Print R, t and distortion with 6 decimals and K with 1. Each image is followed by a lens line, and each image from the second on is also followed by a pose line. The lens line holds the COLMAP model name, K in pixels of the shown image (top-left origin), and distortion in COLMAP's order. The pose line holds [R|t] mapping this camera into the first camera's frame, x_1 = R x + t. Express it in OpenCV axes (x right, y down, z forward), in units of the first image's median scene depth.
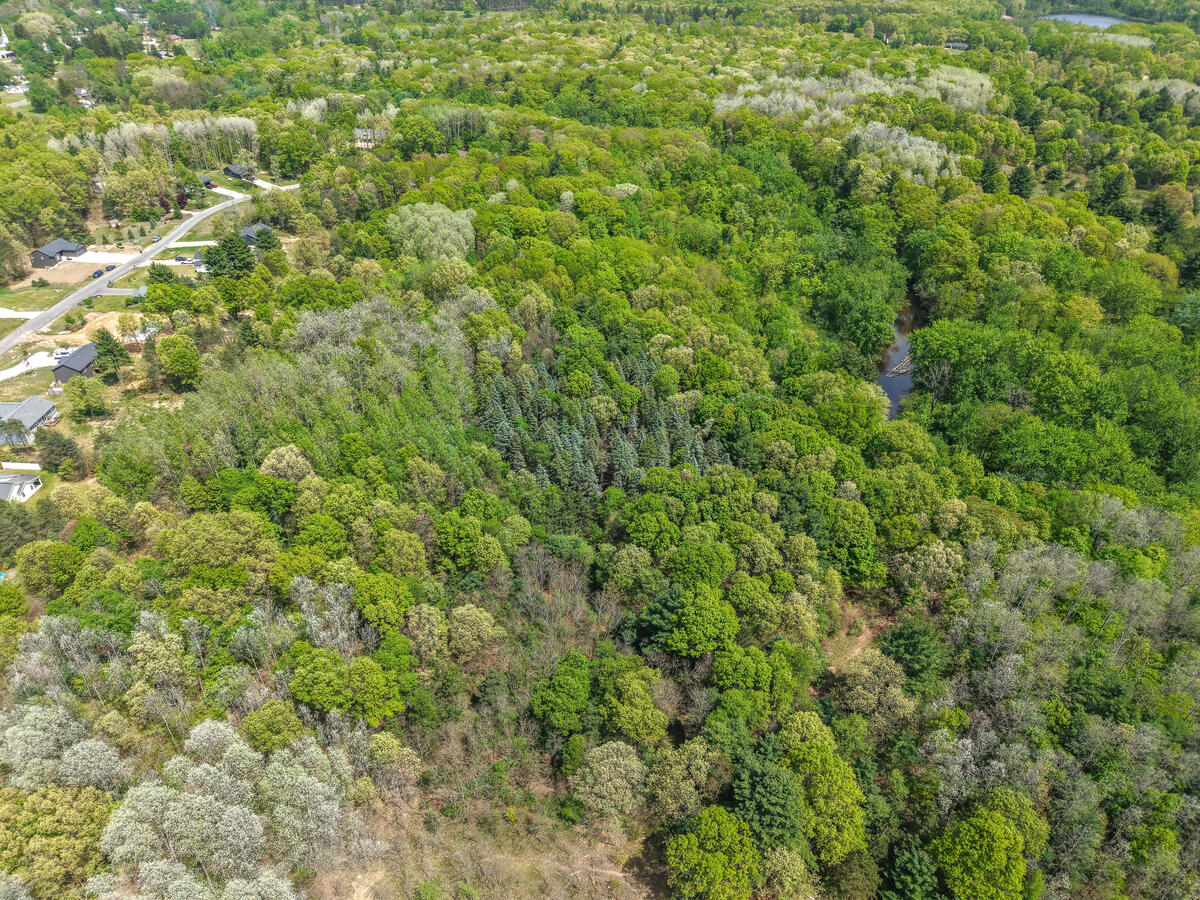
lens RADIAL K [[820.8, 0, 600.0], [0, 820.8, 450.0], [0, 0, 1]] dist [0.003244, -0.000652]
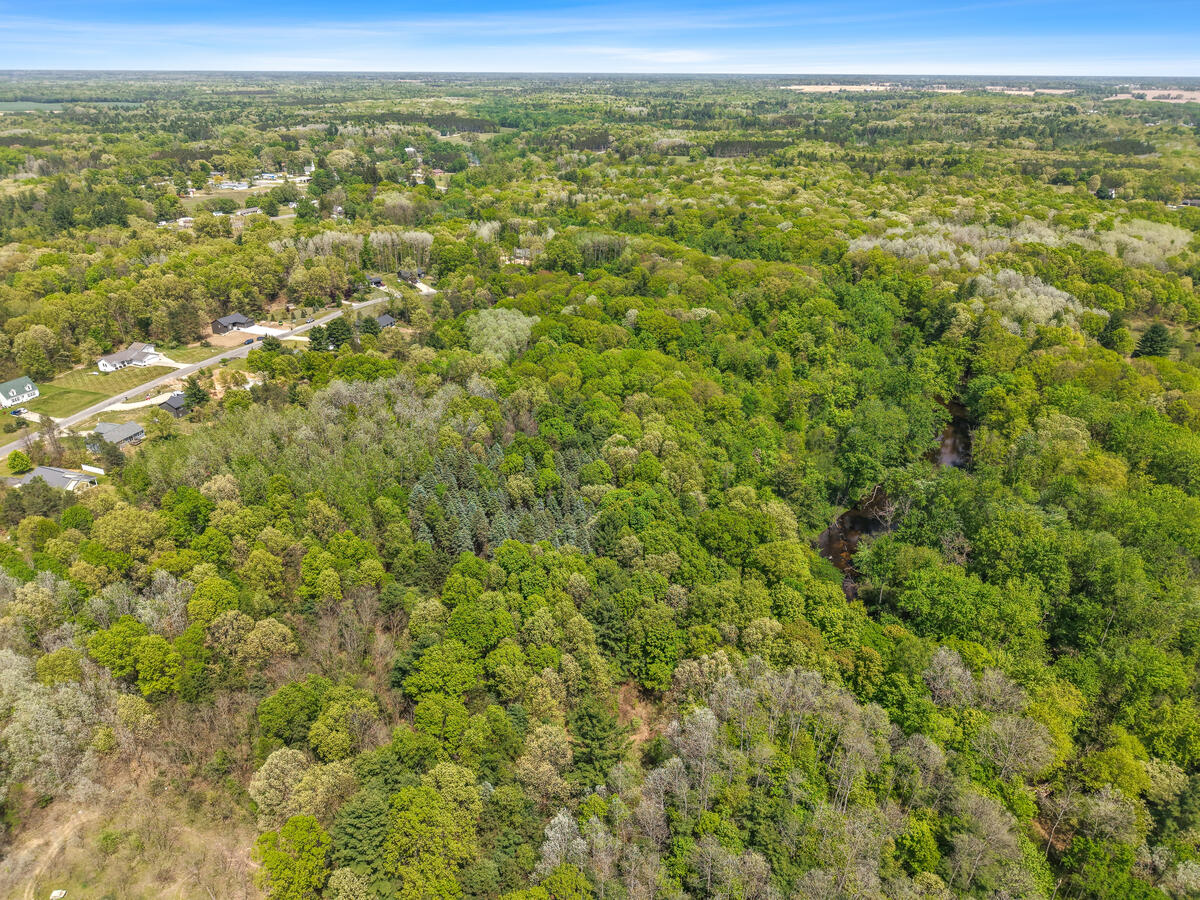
lens RADIAL K [[810.1, 0, 600.0], [0, 810.1, 450.0], [0, 0, 1]] dist [0.003200, 0.000019]
pose [[0.948714, 0.127042, -0.289485, 0.222148], [-0.167582, 0.978556, -0.119764, 0.004662], [0.268062, 0.162134, 0.949661, -0.003963]]
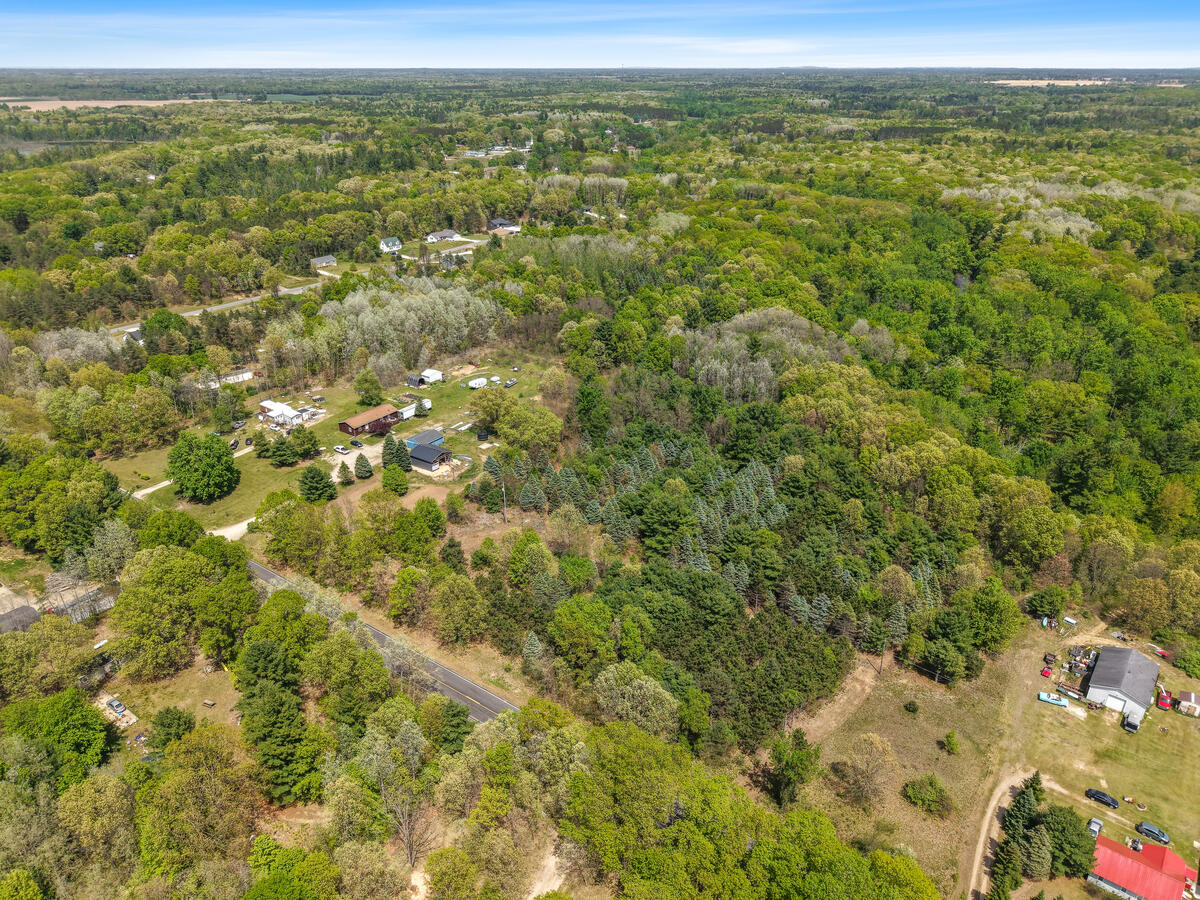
lens RADIAL K [[820.8, 0, 600.0], [0, 820.8, 450.0], [0, 0, 1]] dist [0.003244, -0.000652]
pose [[0.859638, 0.204802, -0.468058, 0.479974], [-0.271116, 0.959369, -0.078153, 0.304212], [0.433034, 0.194081, 0.880235, -0.429842]]
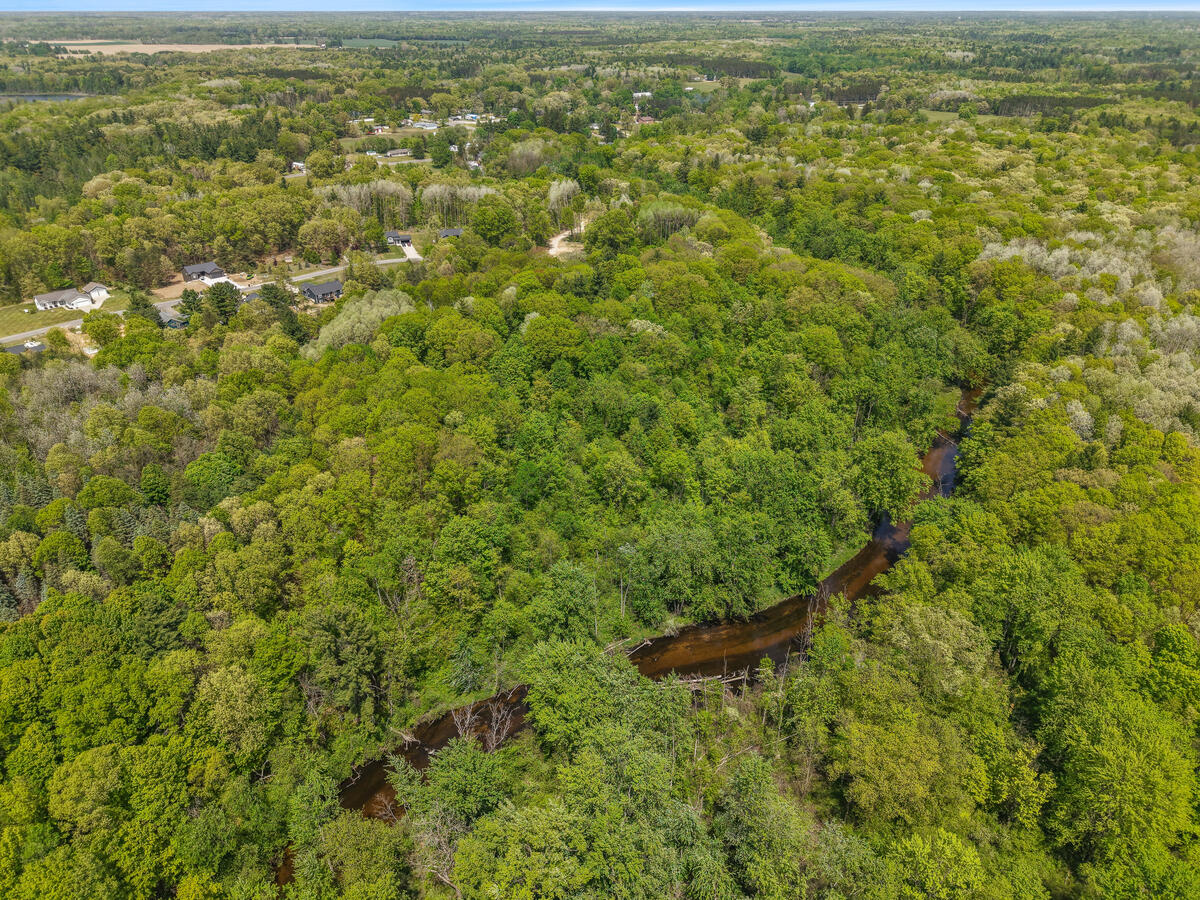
lens RADIAL K [[820.8, 0, 600.0], [0, 820.8, 450.0], [0, 0, 1]] dist [0.003244, -0.000652]
pose [[0.753094, 0.302335, -0.584331, 0.470535], [-0.355710, 0.934263, 0.024946, -0.195247], [0.553461, 0.189066, 0.811132, 0.328704]]
